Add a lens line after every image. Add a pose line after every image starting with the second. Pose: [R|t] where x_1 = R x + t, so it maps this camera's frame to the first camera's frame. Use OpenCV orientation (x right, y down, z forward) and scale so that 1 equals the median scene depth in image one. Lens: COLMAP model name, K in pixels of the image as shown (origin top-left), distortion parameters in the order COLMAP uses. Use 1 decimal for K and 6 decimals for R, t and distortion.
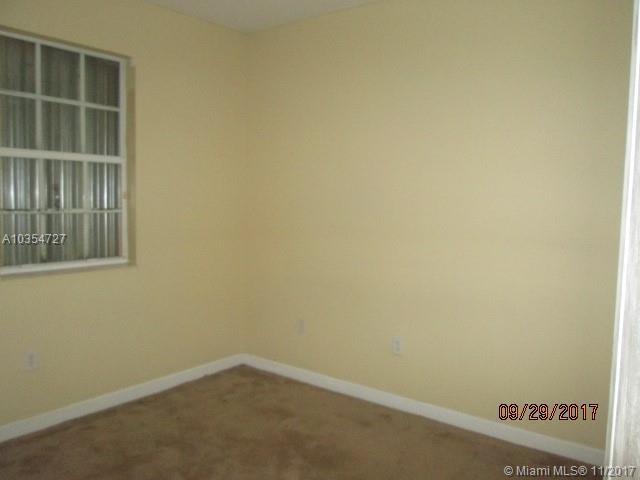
lens RADIAL K [[524.8, 0, 320.0], [0, 524.8, 240.0], [0, 0, 1]] dist [0.010871, 0.005879]
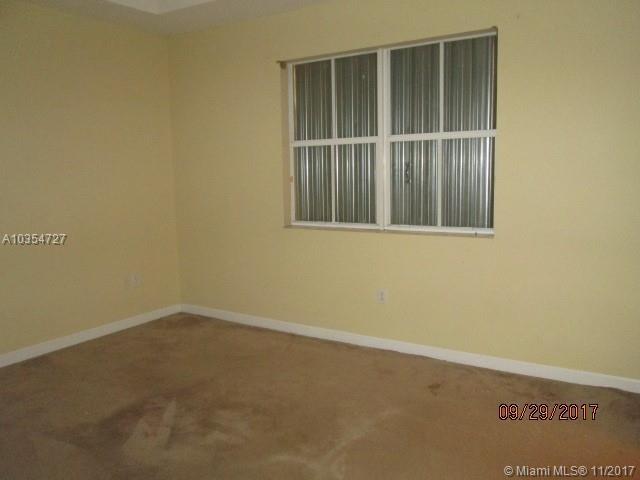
lens RADIAL K [[524.8, 0, 320.0], [0, 524.8, 240.0], [0, 0, 1]] dist [0.010871, 0.005879]
pose [[0.328668, 0.089746, -0.940172, 0.684107], [-0.043678, 0.995854, 0.079792, -0.017685], [0.943435, 0.014840, 0.331225, 0.493744]]
